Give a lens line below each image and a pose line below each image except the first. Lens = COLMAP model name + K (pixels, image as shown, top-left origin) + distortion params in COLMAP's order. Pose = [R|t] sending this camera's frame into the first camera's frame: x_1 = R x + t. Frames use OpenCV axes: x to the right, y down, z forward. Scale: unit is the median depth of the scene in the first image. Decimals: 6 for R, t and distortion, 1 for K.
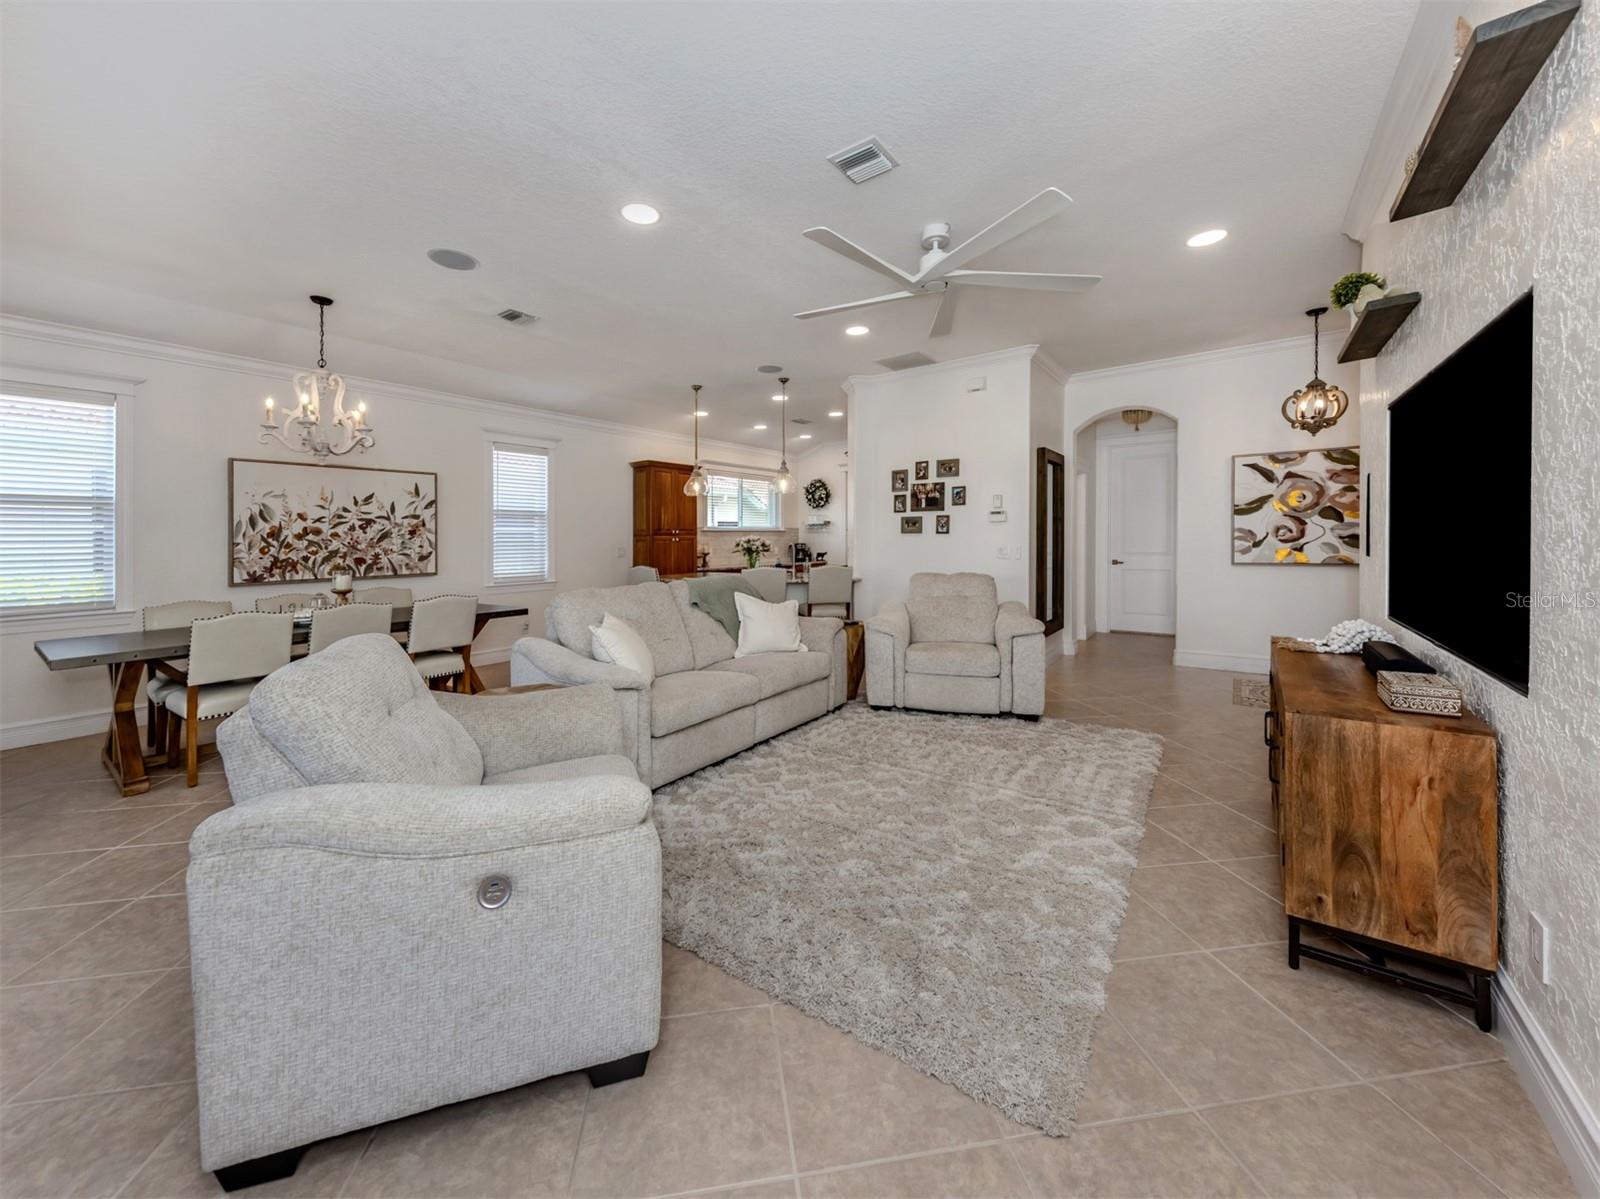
lens RADIAL K [[594.9, 0, 788.7], [0, 594.9, 536.1], [0, 0, 1]] dist [0.007865, -0.000928]
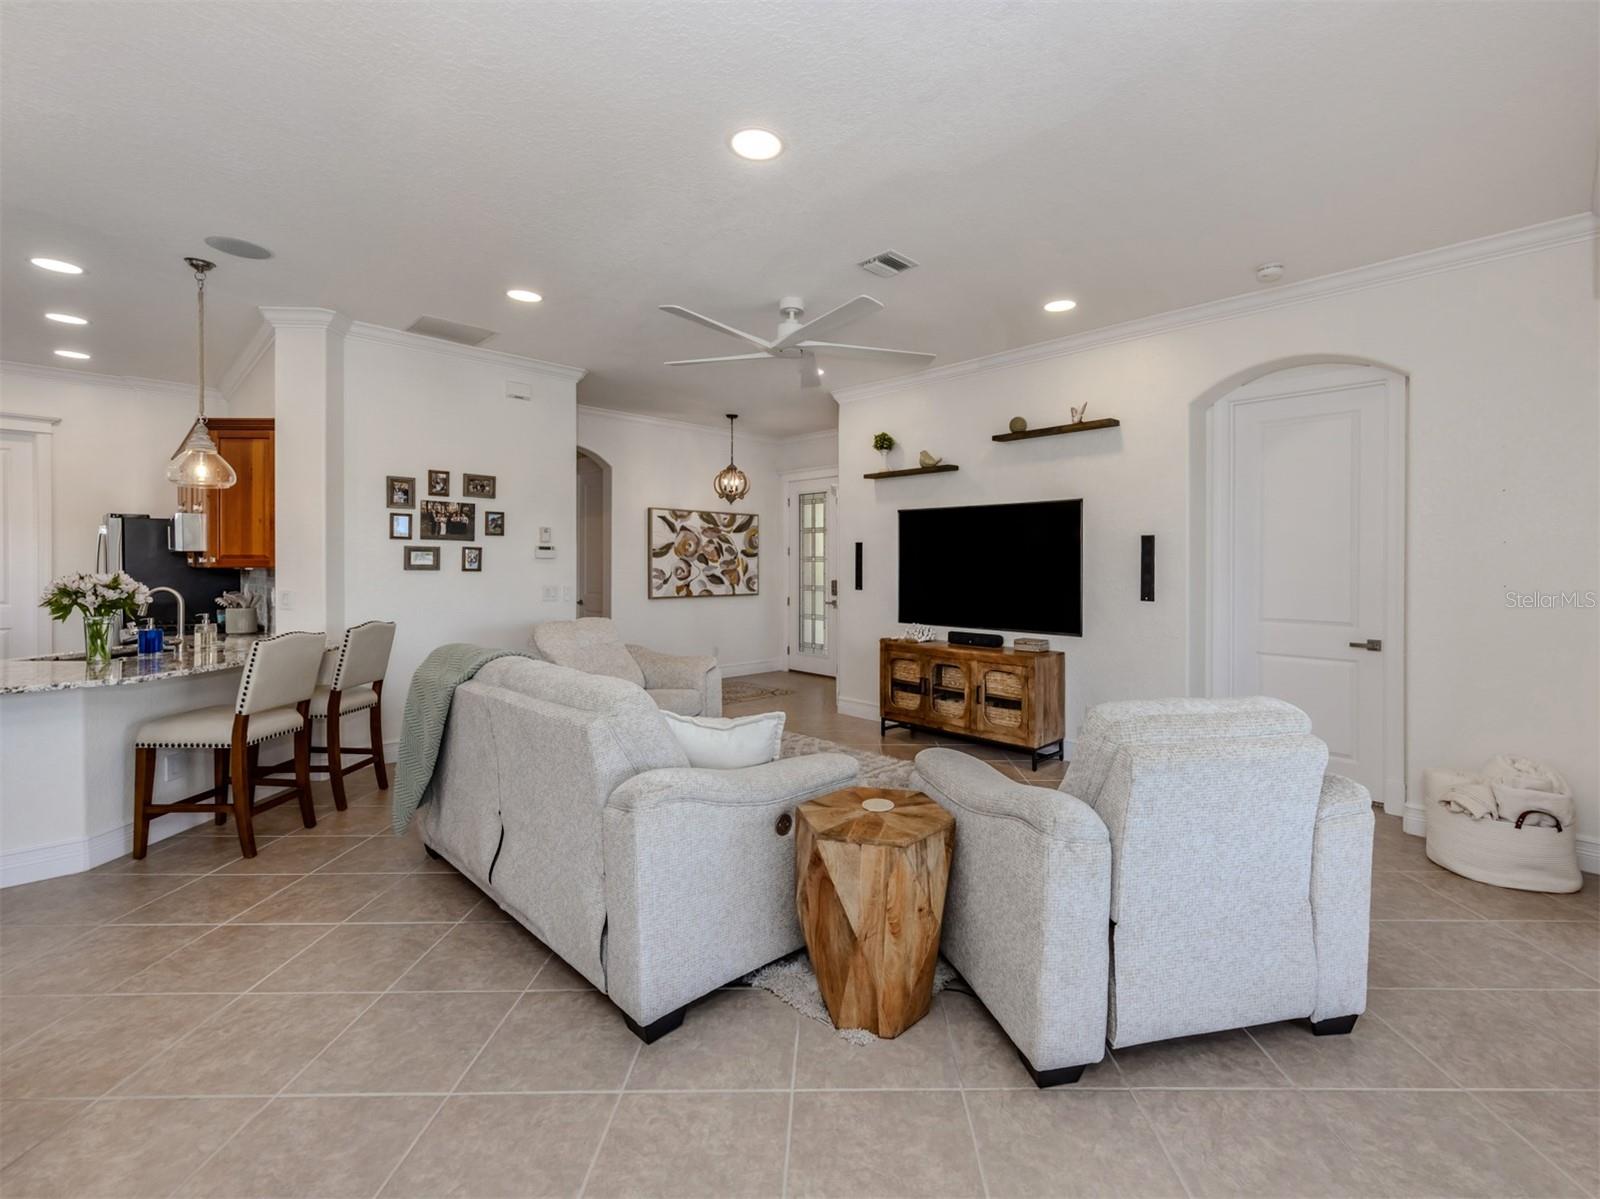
lens RADIAL K [[714.0, 0, 841.9], [0, 714.0, 563.4], [0, 0, 1]] dist [0.009341, -0.001140]
pose [[0.131675, 0.015217, 0.991176, -0.641816], [-0.013417, 0.999818, -0.013567, -0.008974], [-0.991202, -0.011512, 0.131855, 0.450764]]
